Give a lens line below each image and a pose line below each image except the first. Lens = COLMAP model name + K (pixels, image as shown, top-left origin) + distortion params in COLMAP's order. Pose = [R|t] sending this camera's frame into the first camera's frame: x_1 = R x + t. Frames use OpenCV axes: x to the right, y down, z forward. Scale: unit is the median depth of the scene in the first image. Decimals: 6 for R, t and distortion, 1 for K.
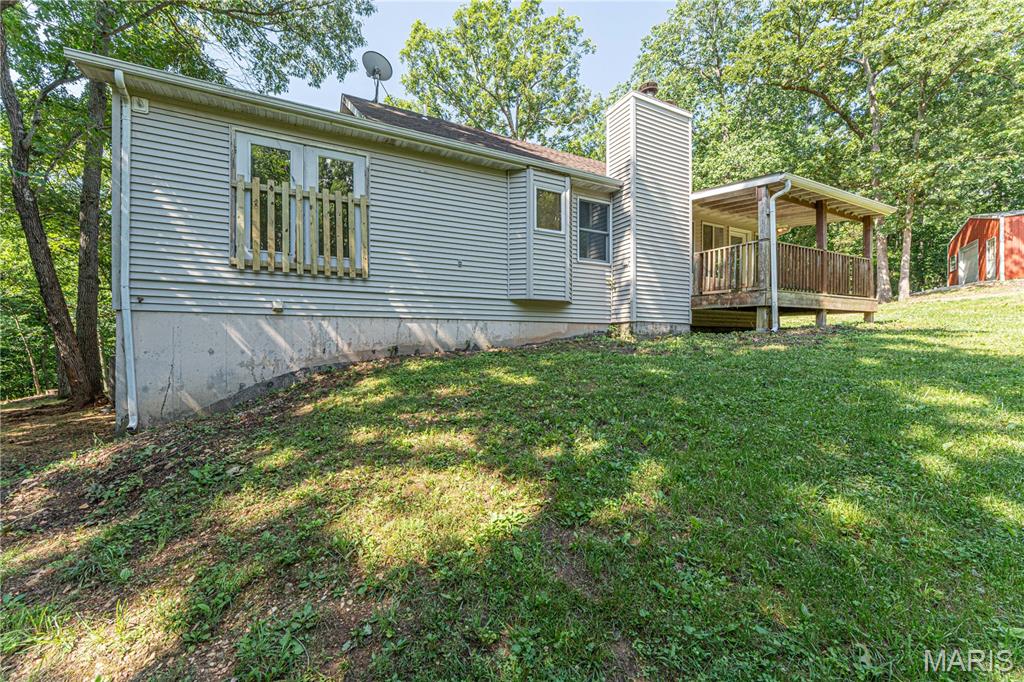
lens RADIAL K [[417.2, 0, 512.0], [0, 417.2, 341.0], [0, 0, 1]] dist [-0.002037, -0.000122]
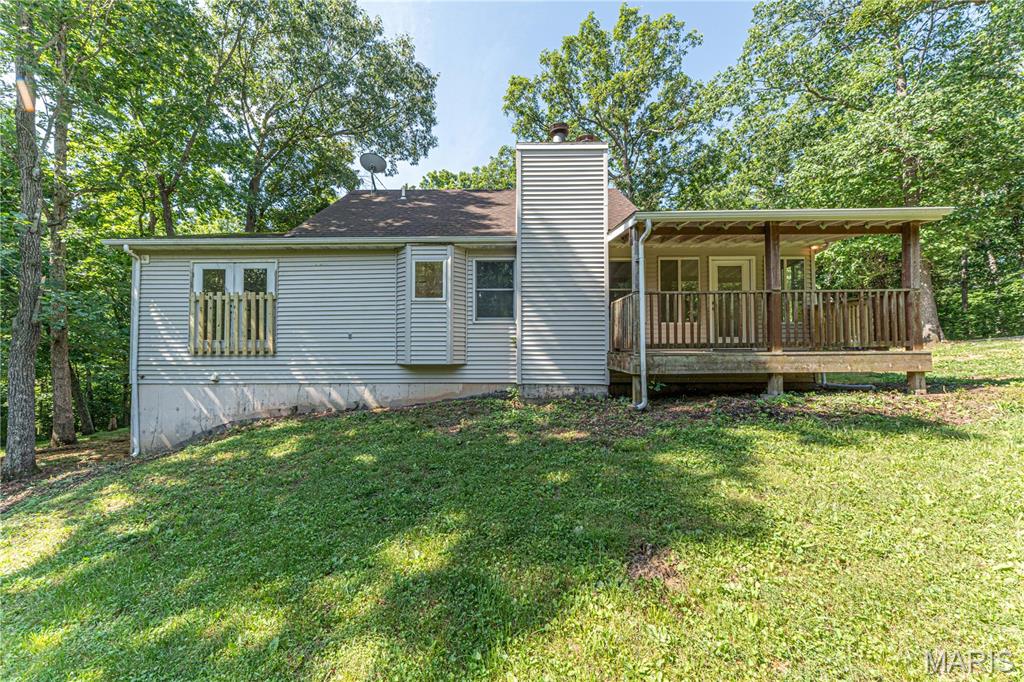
lens RADIAL K [[417.2, 0, 512.0], [0, 417.2, 341.0], [0, 0, 1]] dist [-0.002037, -0.000122]
pose [[0.875812, -0.017649, -0.482329, 0.873209], [0.003579, 0.999541, -0.030076, -0.138350], [0.482638, 0.024615, 0.875474, 0.192875]]
